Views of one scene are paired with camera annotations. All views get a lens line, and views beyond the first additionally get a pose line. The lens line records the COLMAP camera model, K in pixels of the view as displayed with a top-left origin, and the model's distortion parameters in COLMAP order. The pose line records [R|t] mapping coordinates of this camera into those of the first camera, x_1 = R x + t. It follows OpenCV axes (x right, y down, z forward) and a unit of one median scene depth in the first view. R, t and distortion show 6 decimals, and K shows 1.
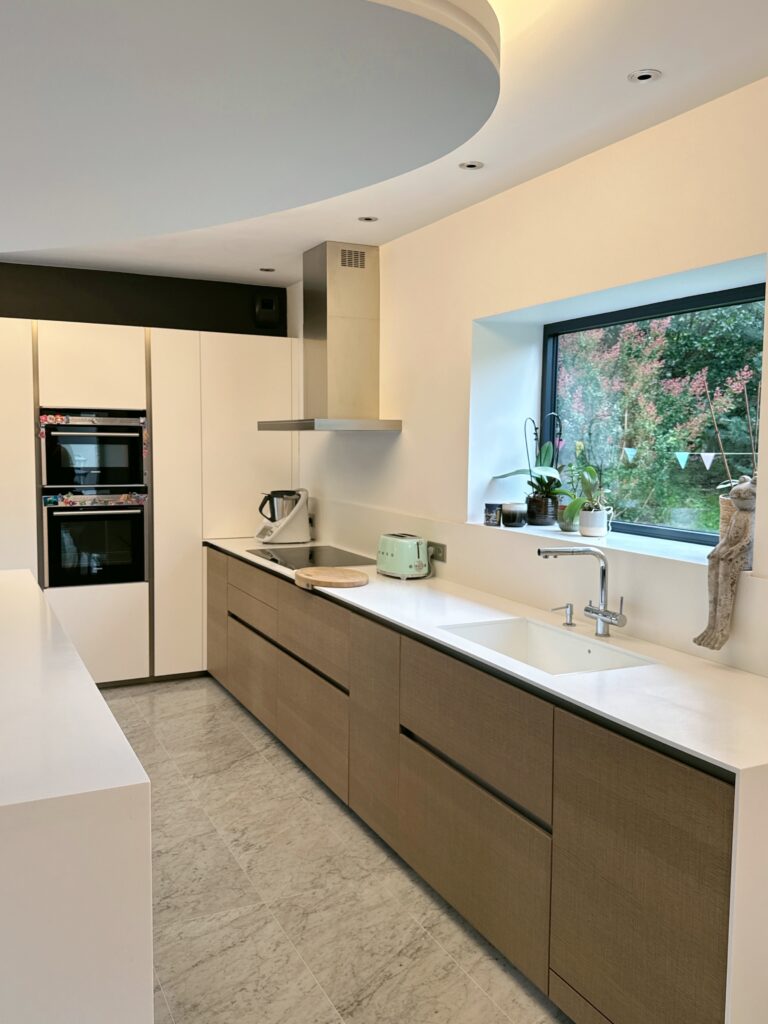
lens RADIAL K [[849.9, 0, 383.8], [0, 849.9, 510.9], [0, 0, 1]] dist [0.003549, 0.000083]
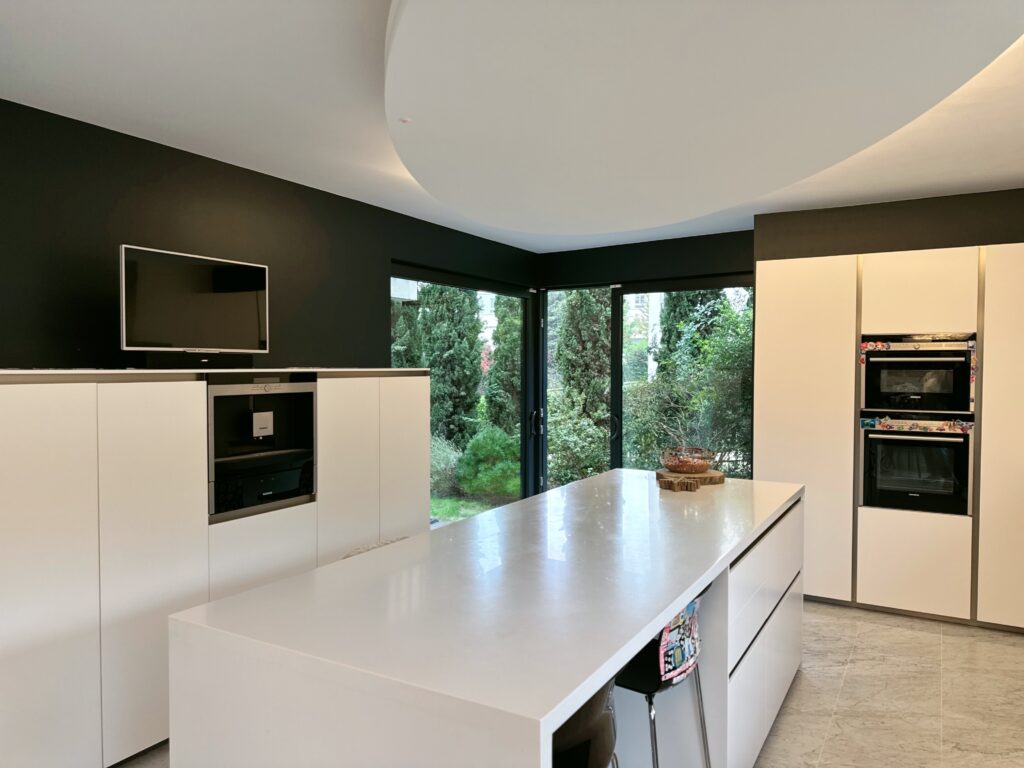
lens RADIAL K [[715.2, 0, 512.1], [0, 715.2, 384.2], [0, 0, 1]] dist [-0.004107, -0.001459]
pose [[0.544695, 0.011835, -0.838551, 0.107316], [-0.064244, 0.997551, -0.027652, -0.007517], [0.836170, 0.068934, 0.544121, 0.149440]]
